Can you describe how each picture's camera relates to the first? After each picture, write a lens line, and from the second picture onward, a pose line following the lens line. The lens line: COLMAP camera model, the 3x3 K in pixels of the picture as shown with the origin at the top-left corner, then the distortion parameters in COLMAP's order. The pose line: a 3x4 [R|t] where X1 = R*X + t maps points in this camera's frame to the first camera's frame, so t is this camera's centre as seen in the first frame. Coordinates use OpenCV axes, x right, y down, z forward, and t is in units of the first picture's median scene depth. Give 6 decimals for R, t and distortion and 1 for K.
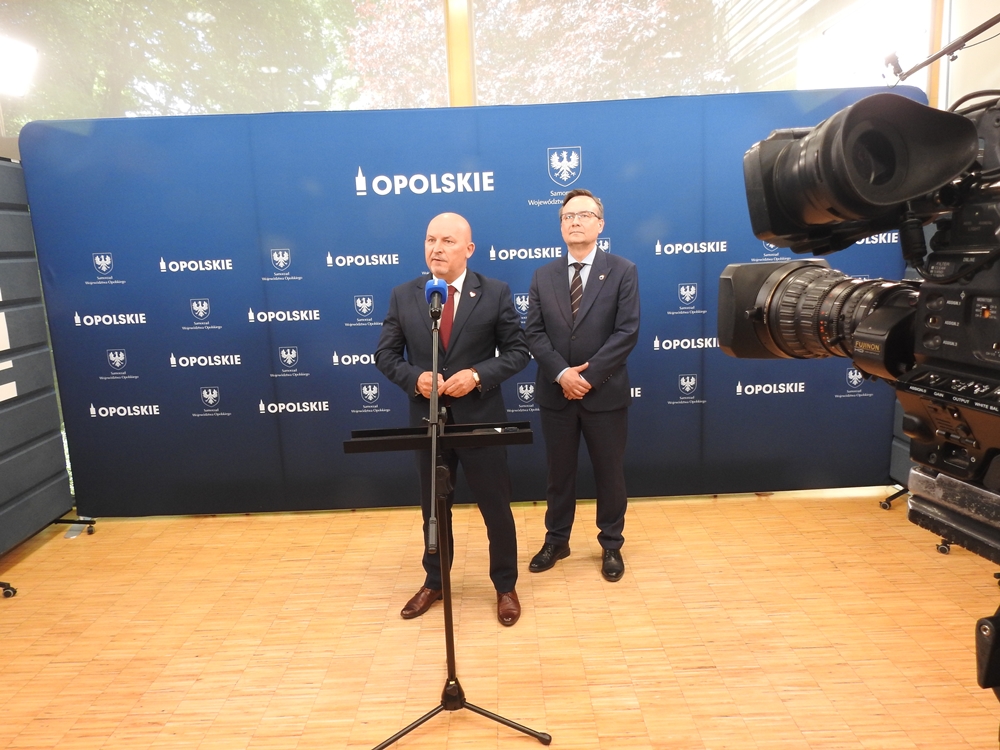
lens RADIAL K [[719.0, 0, 504.5], [0, 719.0, 373.9], [0, 0, 1]] dist [-0.000372, 0.000001]
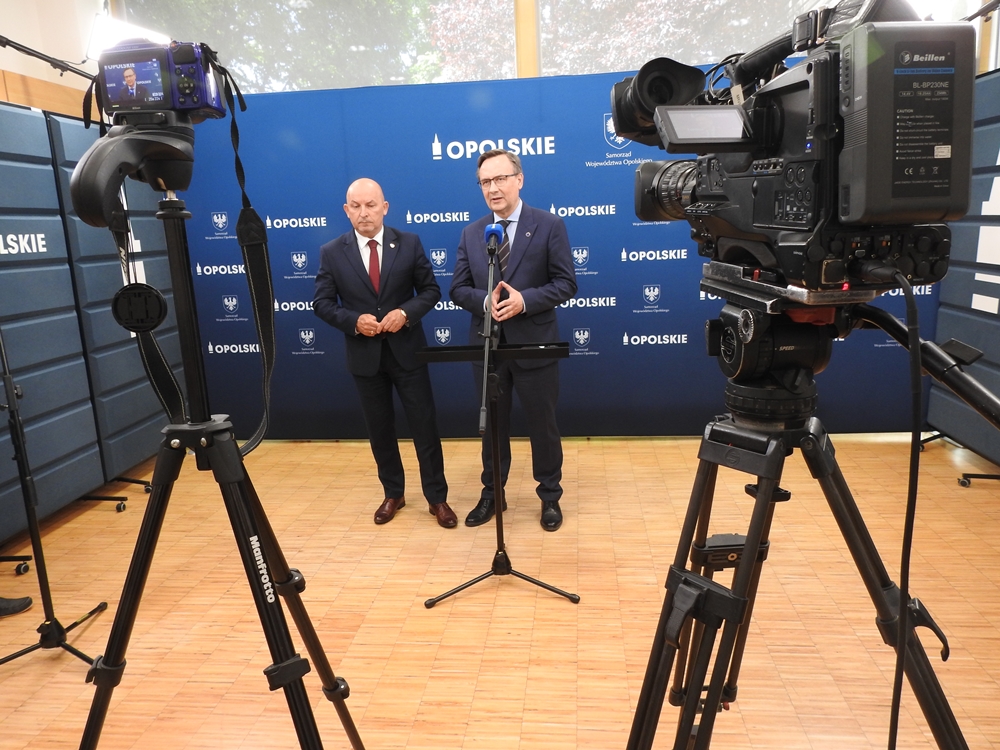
lens RADIAL K [[719.0, 0, 504.5], [0, 719.0, 373.9], [0, 0, 1]] dist [-0.000372, 0.000001]
pose [[0.993764, 0.019248, -0.109833, 0.037071], [-0.015652, 0.999316, 0.033505, 0.049386], [0.110402, -0.031577, 0.993385, -0.123505]]
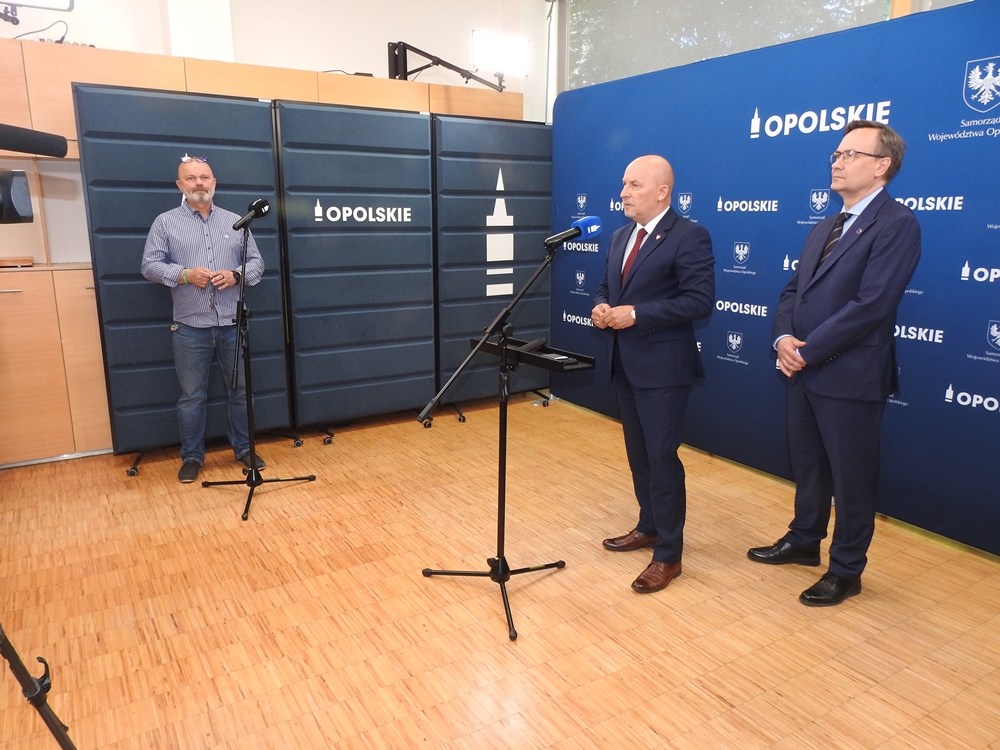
lens RADIAL K [[724.8, 0, 500.0], [0, 724.8, 375.0], [0, 0, 1]] dist [0.003189, 0.003970]
pose [[0.519916, 0.223295, -0.824516, 0.502536], [-0.173487, 0.972716, 0.154034, -0.028747], [0.836415, 0.062958, 0.544469, 0.200743]]
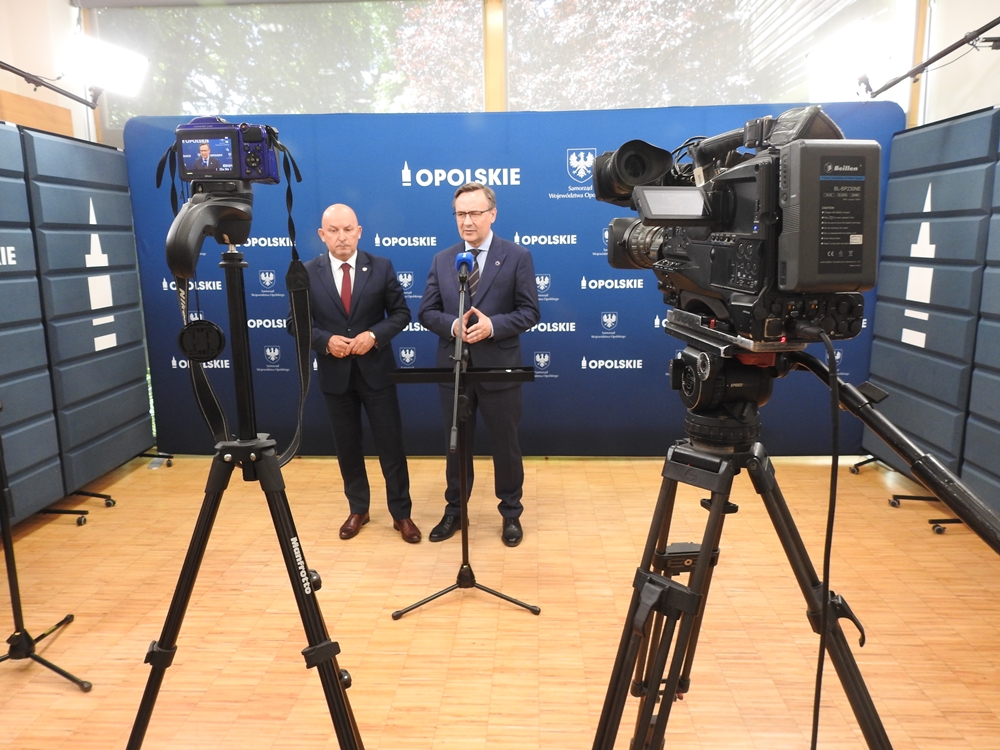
lens RADIAL K [[719.0, 0, 504.5], [0, 719.0, 373.9], [0, 0, 1]] dist [-0.000372, 0.000001]
pose [[0.998276, 0.036885, -0.045656, 0.025119], [-0.036649, 0.999310, 0.006005, 0.044988], [0.045846, -0.004321, 0.998939, -0.164101]]
